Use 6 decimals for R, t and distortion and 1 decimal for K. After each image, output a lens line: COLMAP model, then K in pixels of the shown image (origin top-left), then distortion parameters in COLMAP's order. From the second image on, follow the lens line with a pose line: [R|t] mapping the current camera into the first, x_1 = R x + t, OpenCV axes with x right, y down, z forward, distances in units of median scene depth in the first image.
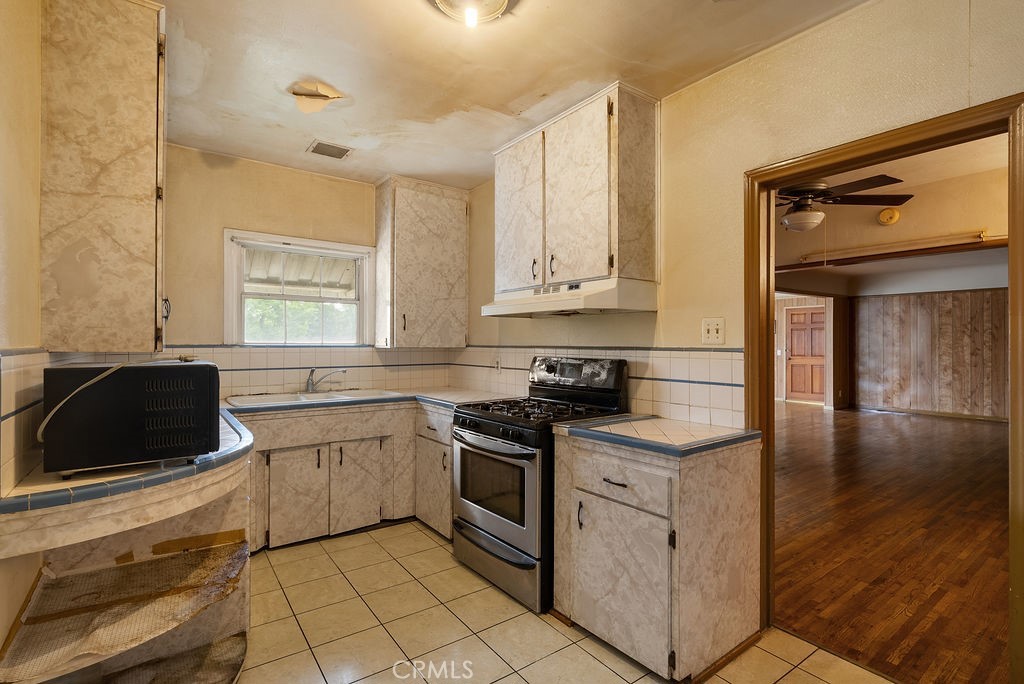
lens RADIAL K [[501.0, 0, 515.7], [0, 501.0, 340.8], [0, 0, 1]] dist [-0.004681, 0.001764]
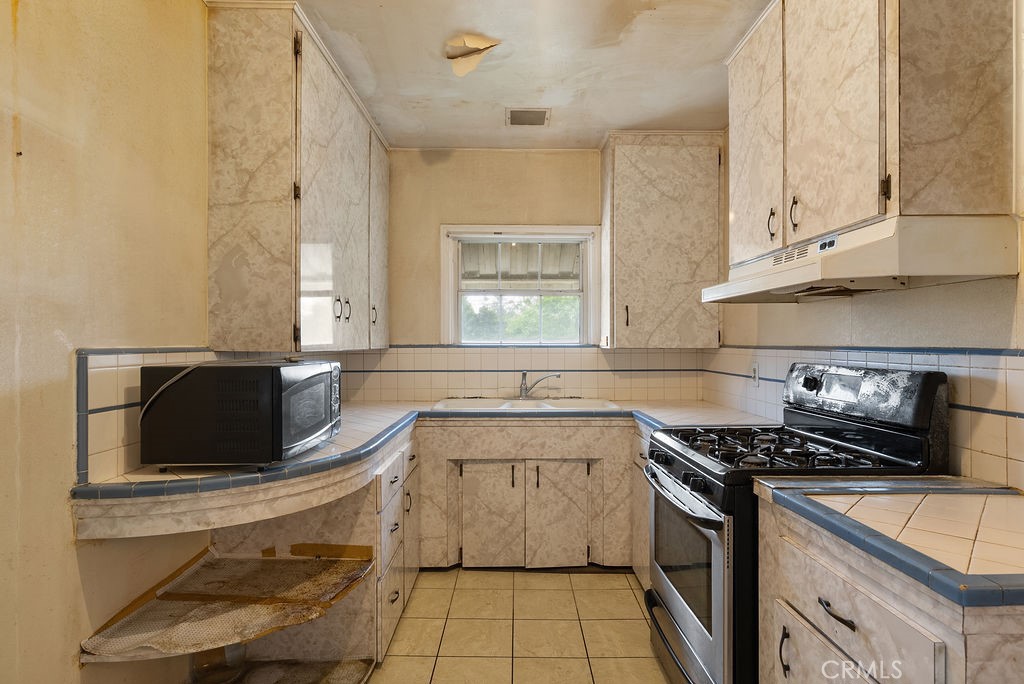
lens RADIAL K [[557.1, 0, 506.8], [0, 557.1, 341.4], [0, 0, 1]] dist [0.001022, 0.002888]
pose [[0.800946, -0.004268, -0.598721, 0.212295], [0.005262, 0.999986, -0.000090, 0.002892], [0.598713, -0.003079, 0.800958, 0.268468]]
